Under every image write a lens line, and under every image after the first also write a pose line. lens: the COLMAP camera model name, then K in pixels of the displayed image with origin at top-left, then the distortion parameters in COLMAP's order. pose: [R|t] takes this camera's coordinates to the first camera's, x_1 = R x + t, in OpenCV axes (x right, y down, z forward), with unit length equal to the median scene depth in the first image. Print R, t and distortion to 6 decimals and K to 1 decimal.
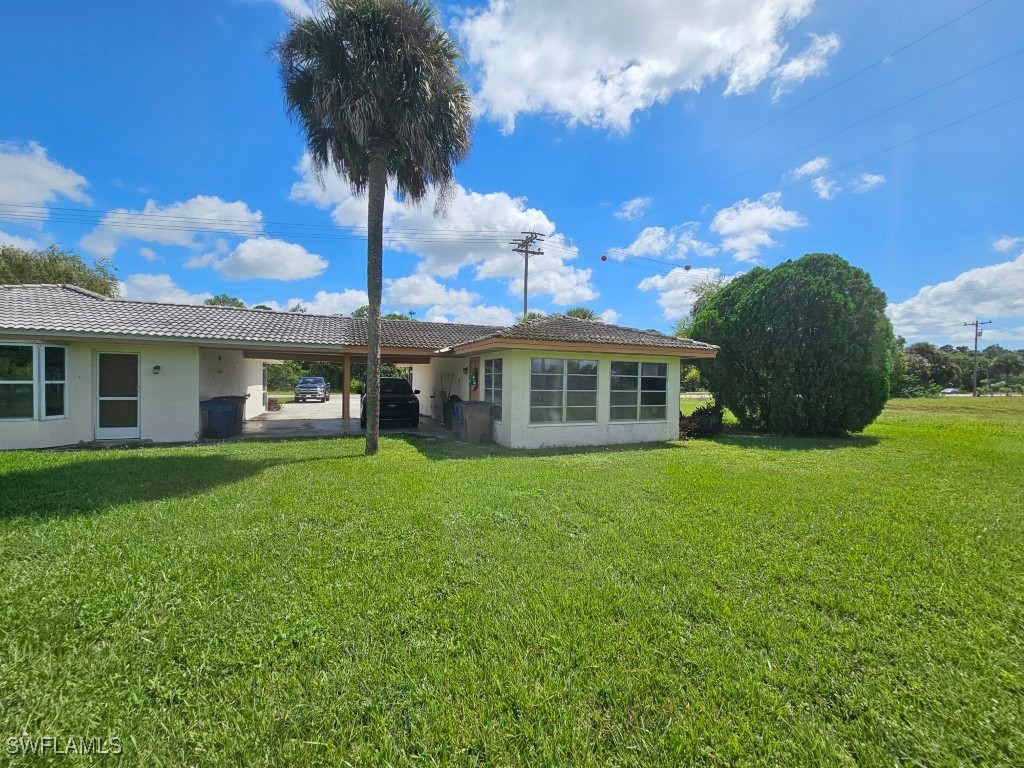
lens RADIAL K [[420.4, 0, 514.3], [0, 420.4, 387.8], [0, 0, 1]] dist [-0.000997, 0.000117]
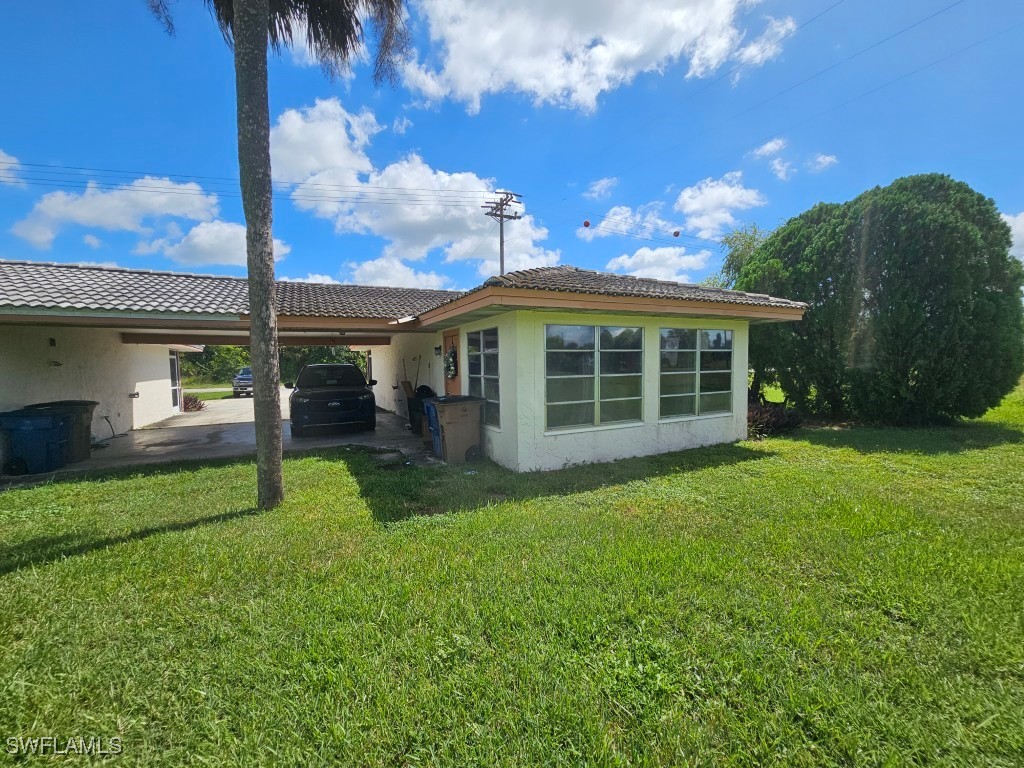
lens RADIAL K [[420.3, 0, 515.6], [0, 420.3, 385.1], [0, 0, 1]] dist [-0.000728, 0.000063]
pose [[0.997087, -0.034536, 0.068004, -0.042708], [0.032160, 0.998844, 0.035722, -0.004981], [-0.069159, -0.033431, 0.997045, 0.337295]]
